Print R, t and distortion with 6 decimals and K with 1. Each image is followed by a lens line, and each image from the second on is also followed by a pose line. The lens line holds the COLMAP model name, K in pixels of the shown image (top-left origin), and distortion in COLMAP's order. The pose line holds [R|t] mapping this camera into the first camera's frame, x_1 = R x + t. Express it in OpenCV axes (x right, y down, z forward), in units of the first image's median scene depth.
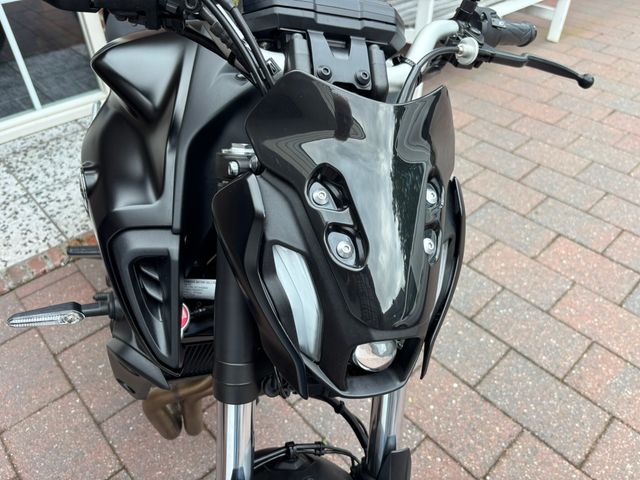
lens RADIAL K [[494.0, 0, 325.5], [0, 494.0, 236.3], [0, 0, 1]] dist [0.038898, -0.064305]
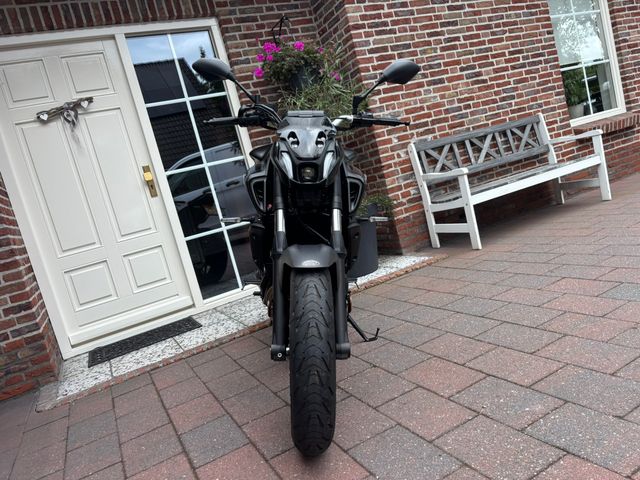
lens RADIAL K [[494.0, 0, 320.9], [0, 494.0, 238.2], [0, 0, 1]] dist [0.038898, -0.064305]
pose [[0.928011, -0.198920, -0.315004, 0.235897], [0.006164, 0.853608, -0.520880, 0.482120], [0.372503, 0.481440, 0.793383, -0.308036]]
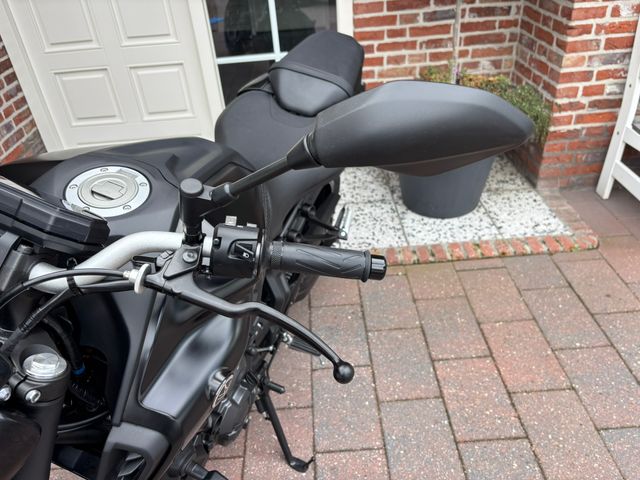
lens RADIAL K [[494.0, 0, 320.7], [0, 494.0, 241.5], [0, 0, 1]] dist [0.038898, -0.064305]
pose [[0.749926, 0.338616, -0.568288, 0.236360], [-0.371623, 0.926341, 0.061561, -0.149892], [0.547273, 0.165023, 0.820524, 0.110914]]
